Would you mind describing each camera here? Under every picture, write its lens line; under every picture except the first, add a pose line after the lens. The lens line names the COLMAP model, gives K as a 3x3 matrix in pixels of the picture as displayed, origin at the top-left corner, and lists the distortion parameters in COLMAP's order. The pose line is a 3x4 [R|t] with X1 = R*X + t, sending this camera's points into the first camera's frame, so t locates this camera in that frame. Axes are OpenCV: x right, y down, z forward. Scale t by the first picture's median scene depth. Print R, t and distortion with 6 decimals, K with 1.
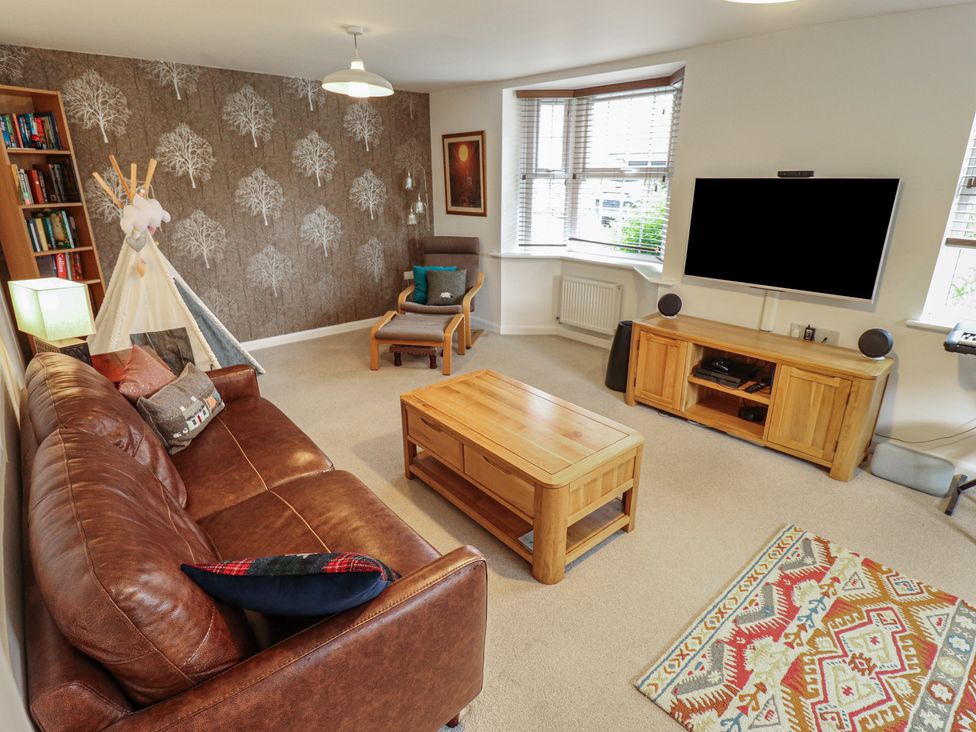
lens RADIAL K [[525.2, 0, 489.6], [0, 525.2, 364.0], [0, 0, 1]] dist [-0.005643, -0.009089]
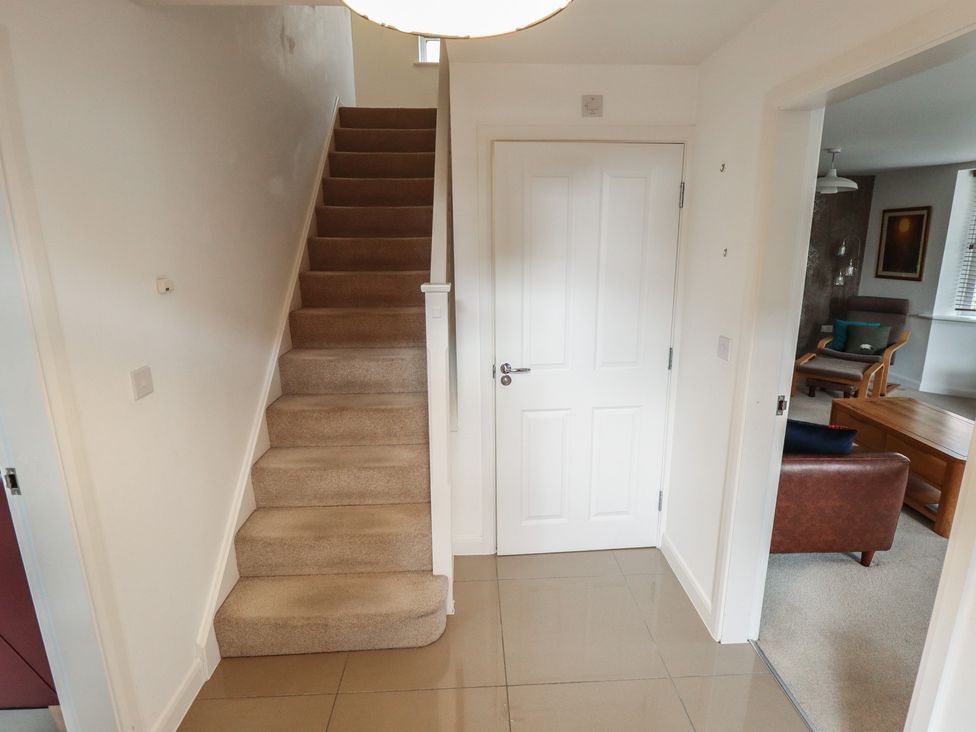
lens RADIAL K [[525.2, 0, 492.5], [0, 525.2, 365.5], [0, 0, 1]] dist [-0.005643, -0.009089]
pose [[0.784069, 0.135055, -0.605802, -0.026621], [-0.199031, 0.979205, -0.039299, 0.115290], [0.587897, 0.151387, 0.794644, -0.373110]]
